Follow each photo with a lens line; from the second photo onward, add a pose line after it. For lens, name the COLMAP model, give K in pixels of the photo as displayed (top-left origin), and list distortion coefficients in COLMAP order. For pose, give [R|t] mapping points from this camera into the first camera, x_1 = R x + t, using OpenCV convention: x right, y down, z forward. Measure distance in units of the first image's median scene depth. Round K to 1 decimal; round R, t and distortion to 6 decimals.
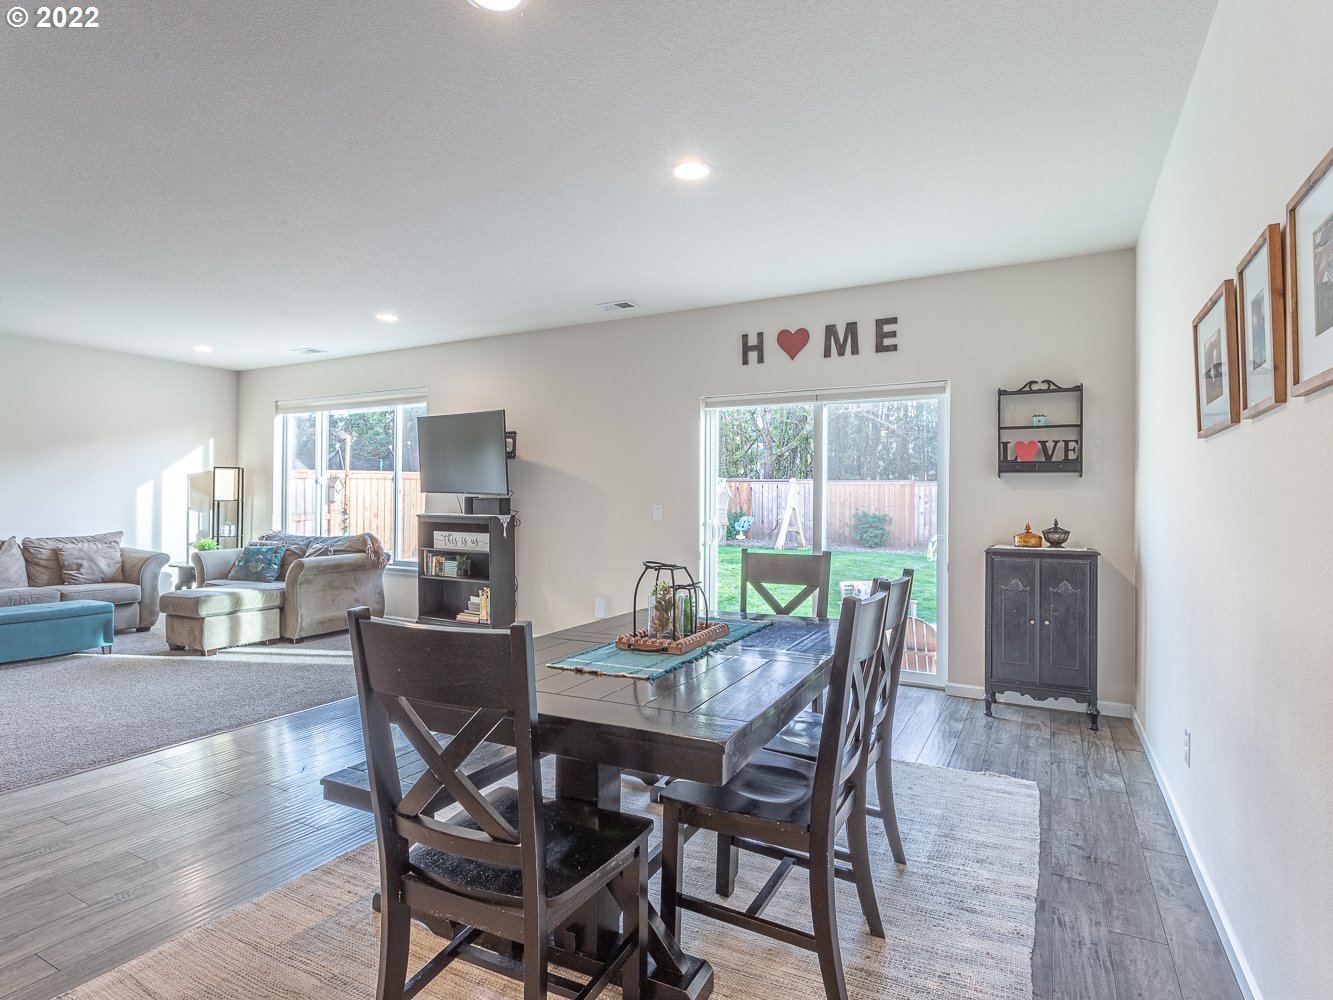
lens RADIAL K [[716.7, 0, 655.4], [0, 716.7, 499.7], [0, 0, 1]] dist [-0.002563, 0.003795]
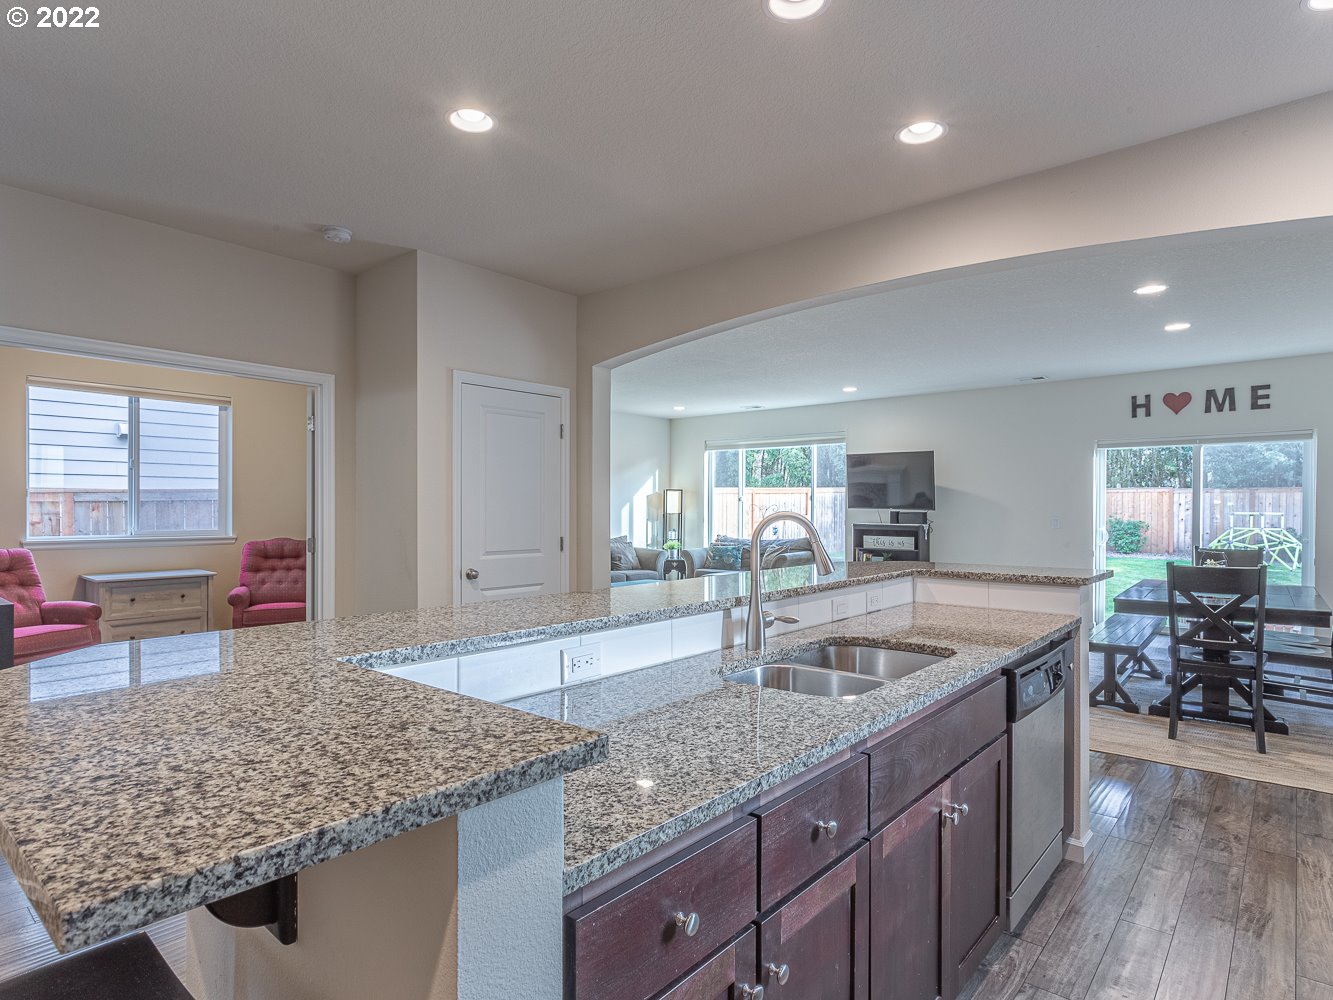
lens RADIAL K [[716.7, 0, 676.1], [0, 716.7, 505.3], [0, 0, 1]] dist [-0.002563, 0.003795]
pose [[0.977353, -0.005425, -0.211545, -0.381185], [0.005324, 0.999985, -0.001045, -0.016658], [0.211547, -0.000105, 0.977368, -0.469168]]
